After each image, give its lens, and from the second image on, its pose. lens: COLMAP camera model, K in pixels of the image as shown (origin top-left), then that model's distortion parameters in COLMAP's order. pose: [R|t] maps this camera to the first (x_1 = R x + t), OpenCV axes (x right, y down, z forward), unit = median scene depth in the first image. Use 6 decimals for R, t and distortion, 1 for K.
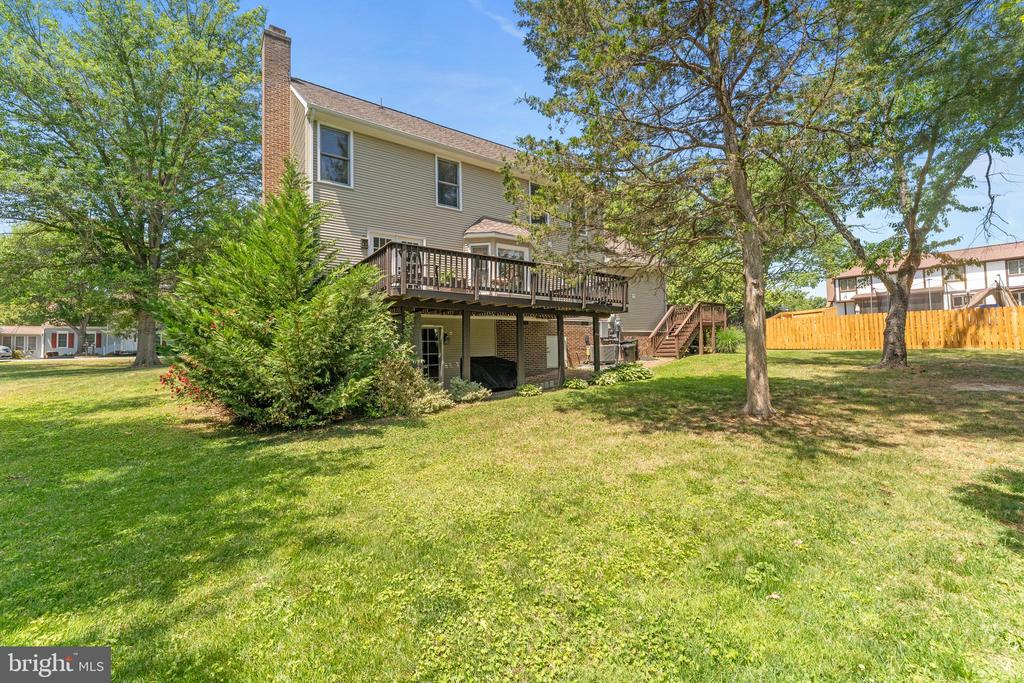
lens RADIAL K [[408.4, 0, 512.0], [0, 408.4, 341.5], [0, 0, 1]] dist [-0.001863, -0.000123]
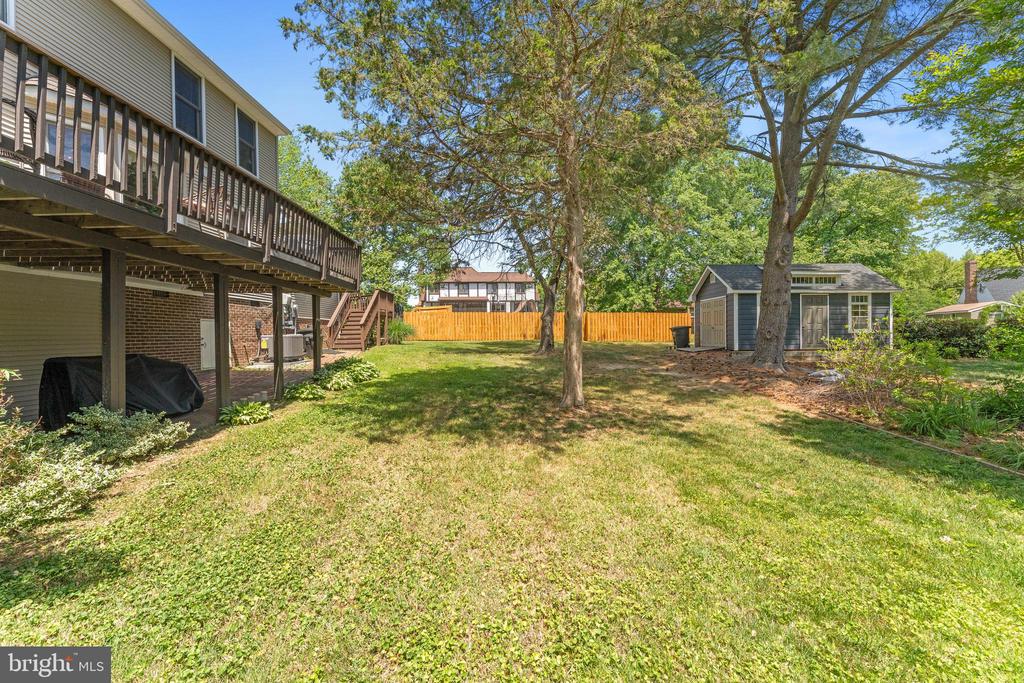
lens RADIAL K [[408.4, 0, 512.0], [0, 408.4, 341.5], [0, 0, 1]] dist [-0.001863, -0.000123]
pose [[0.595527, -0.002770, 0.803330, -0.131789], [-0.014341, 0.999798, 0.014079, 0.004900], [-0.803207, -0.019905, 0.595367, 0.243776]]
